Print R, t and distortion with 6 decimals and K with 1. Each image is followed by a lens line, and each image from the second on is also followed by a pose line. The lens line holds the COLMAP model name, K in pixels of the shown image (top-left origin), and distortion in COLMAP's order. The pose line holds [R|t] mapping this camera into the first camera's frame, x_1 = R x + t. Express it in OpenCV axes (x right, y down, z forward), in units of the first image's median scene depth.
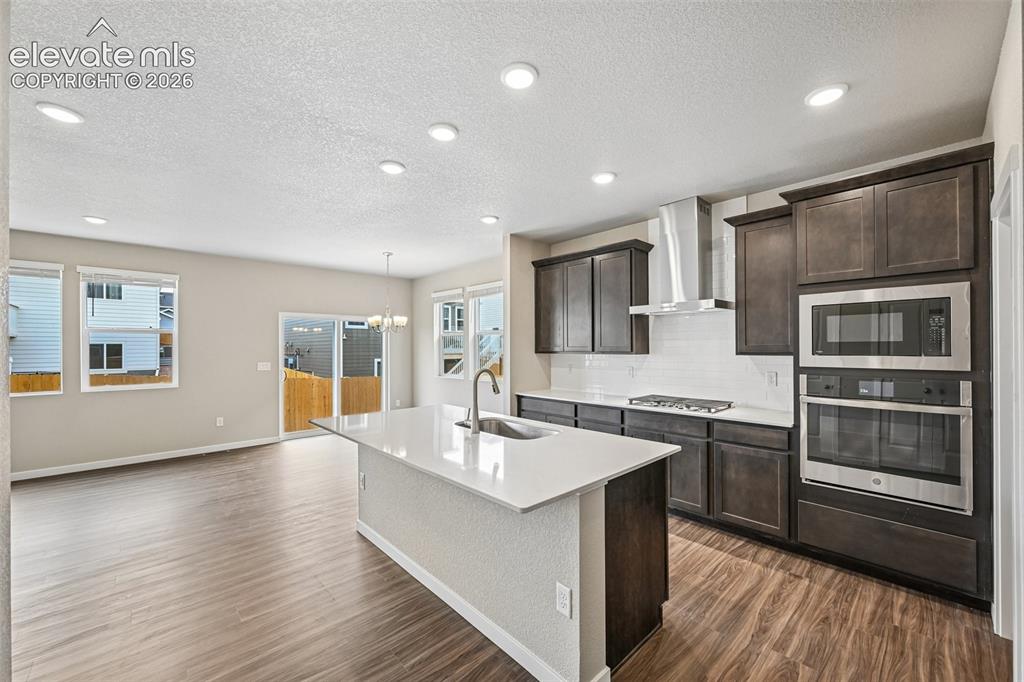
lens RADIAL K [[401.2, 0, 510.8], [0, 401.2, 346.4], [0, 0, 1]] dist [0.003728, 0.000369]
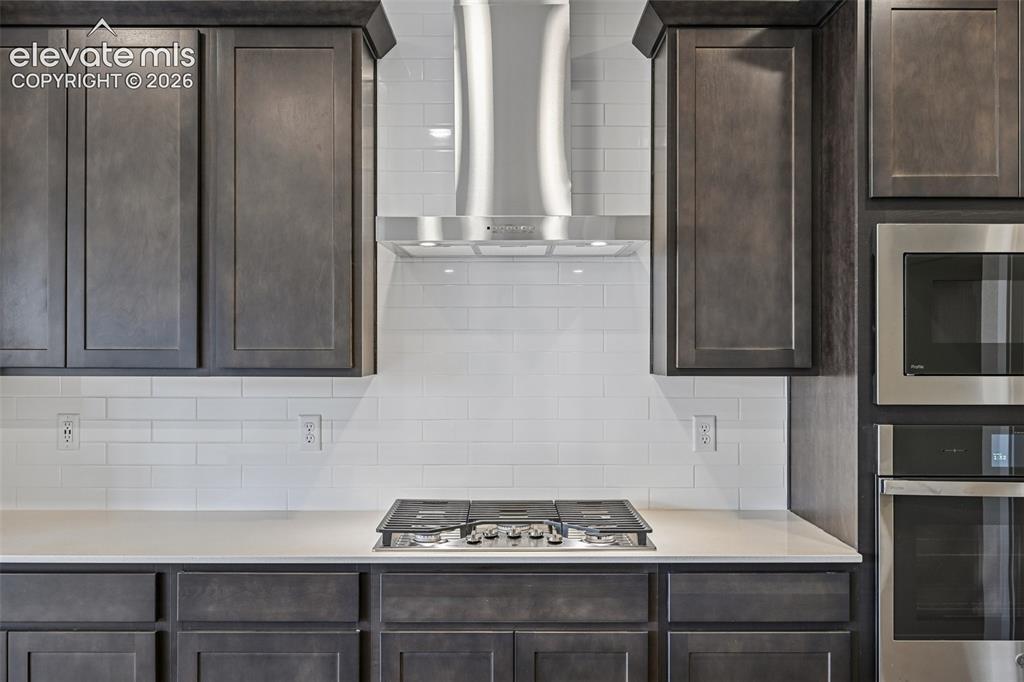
lens RADIAL K [[872.9, 0, 513.2], [0, 872.9, 345.6], [0, 0, 1]] dist [0.001228, -0.007495]
pose [[0.678729, 0.008700, 0.734337, -0.121202], [-0.005574, 0.999962, -0.006695, -0.000021], [-0.734368, 0.000451, 0.678752, 0.539315]]
